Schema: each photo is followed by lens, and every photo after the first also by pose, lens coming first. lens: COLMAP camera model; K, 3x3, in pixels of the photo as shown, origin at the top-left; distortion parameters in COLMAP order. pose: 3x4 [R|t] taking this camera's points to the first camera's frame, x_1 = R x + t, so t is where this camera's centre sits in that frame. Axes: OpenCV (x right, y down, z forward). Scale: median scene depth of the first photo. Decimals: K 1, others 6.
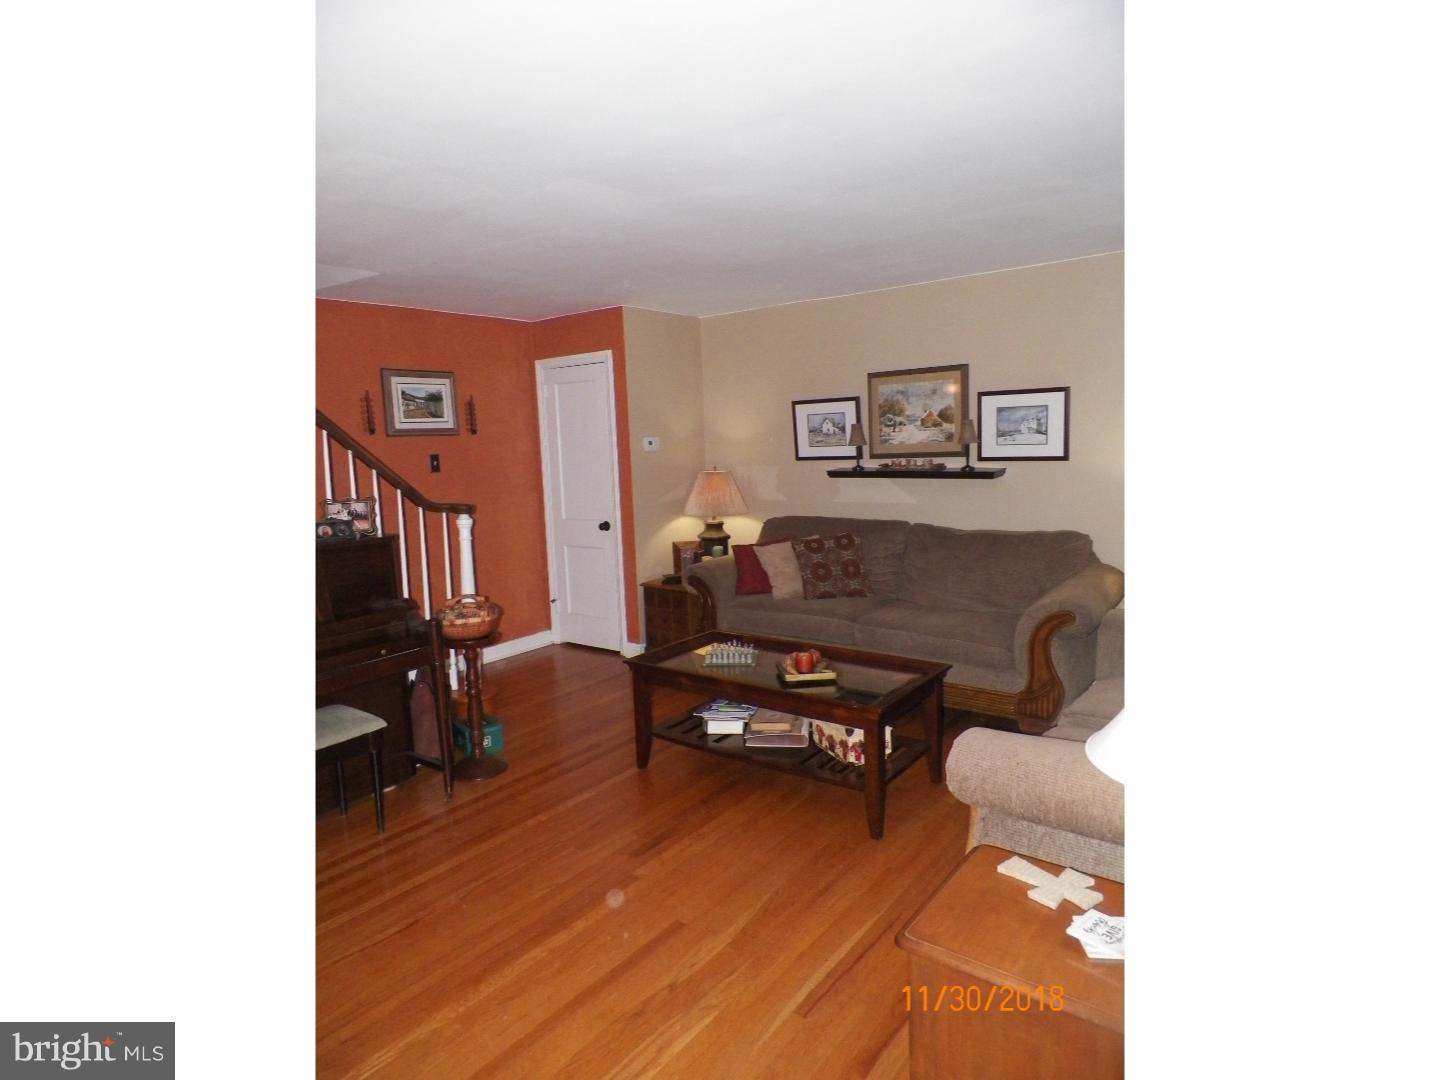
lens RADIAL K [[812.8, 0, 716.7], [0, 812.8, 544.0], [0, 0, 1]] dist [-0.000005, -0.004976]
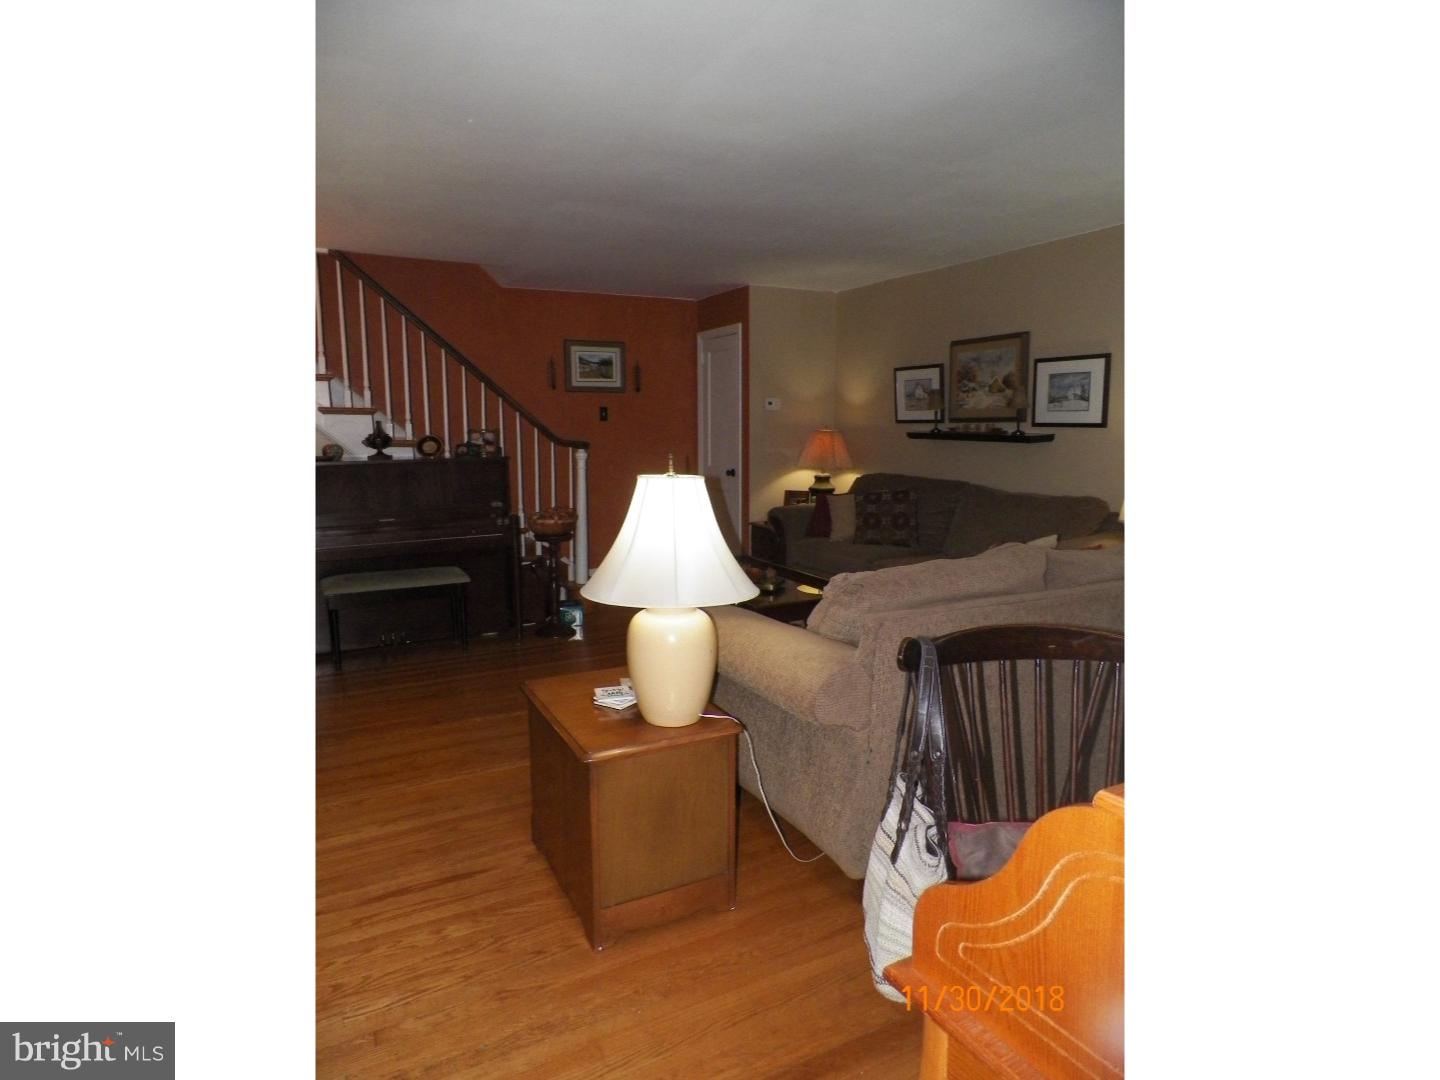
lens RADIAL K [[812.8, 0, 721.8], [0, 812.8, 544.6], [0, 0, 1]] dist [-0.000005, -0.004976]
pose [[0.902005, 0.099057, -0.420207, 0.402933], [-0.086855, 0.995058, 0.048128, 0.030004], [0.422898, -0.006915, 0.906151, -0.093922]]
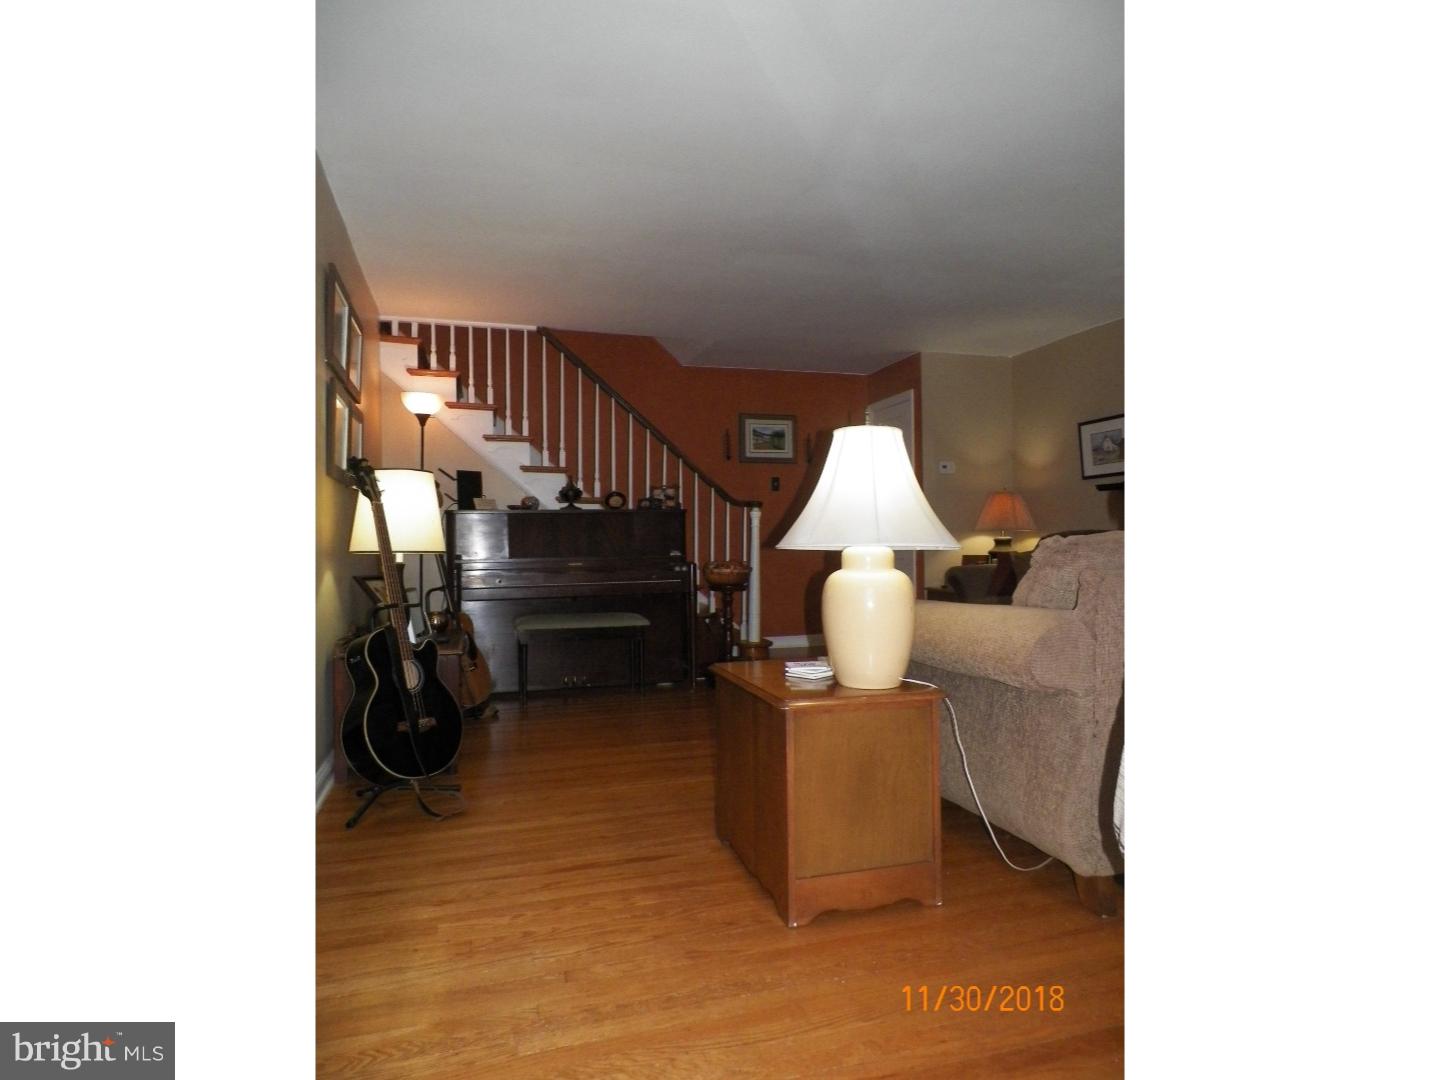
lens RADIAL K [[812.8, 0, 719.0], [0, 812.8, 537.7], [0, 0, 1]] dist [-0.000005, -0.004976]
pose [[0.800639, 0.023022, -0.598705, 0.388512], [-0.097205, 0.991014, -0.091883, 0.122798], [0.591210, 0.131762, 0.795682, -0.094879]]
